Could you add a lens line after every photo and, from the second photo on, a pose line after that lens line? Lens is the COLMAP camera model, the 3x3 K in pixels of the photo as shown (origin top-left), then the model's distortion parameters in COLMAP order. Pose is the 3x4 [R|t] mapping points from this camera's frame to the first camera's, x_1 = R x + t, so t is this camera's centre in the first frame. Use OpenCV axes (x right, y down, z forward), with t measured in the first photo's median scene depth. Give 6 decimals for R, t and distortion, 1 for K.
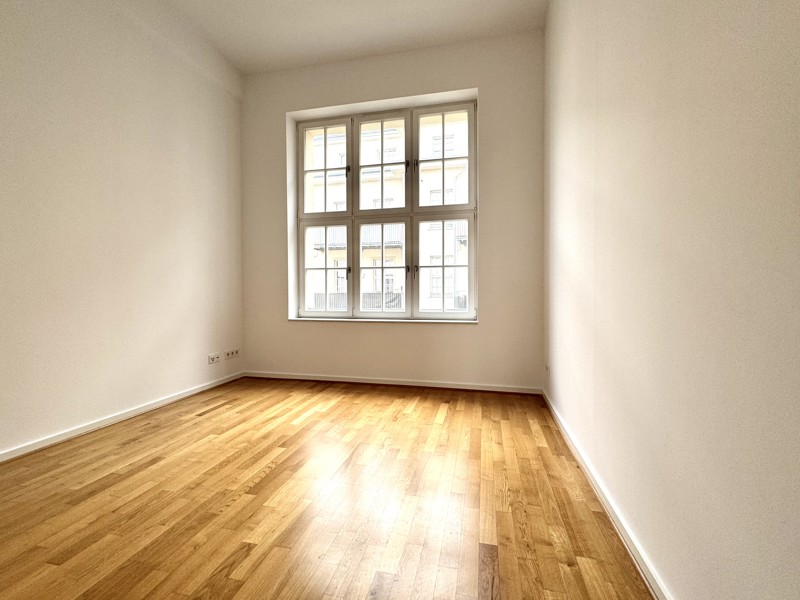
lens RADIAL K [[394.5, 0, 397.5], [0, 394.5, 307.4], [0, 0, 1]] dist [0.011360, 0.000554]
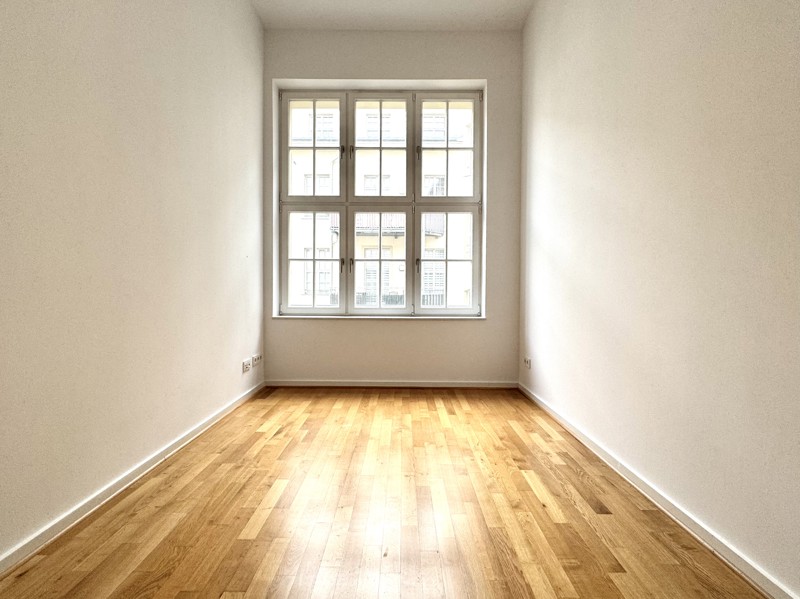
lens RADIAL K [[412.2, 0, 396.1], [0, 412.2, 306.0], [0, 0, 1]] dist [-0.003115, -0.000042]
pose [[0.969200, -0.003245, 0.246253, -0.237751], [0.001153, 0.999962, 0.008641, -0.001924], [-0.246271, -0.008091, 0.969167, 0.058007]]
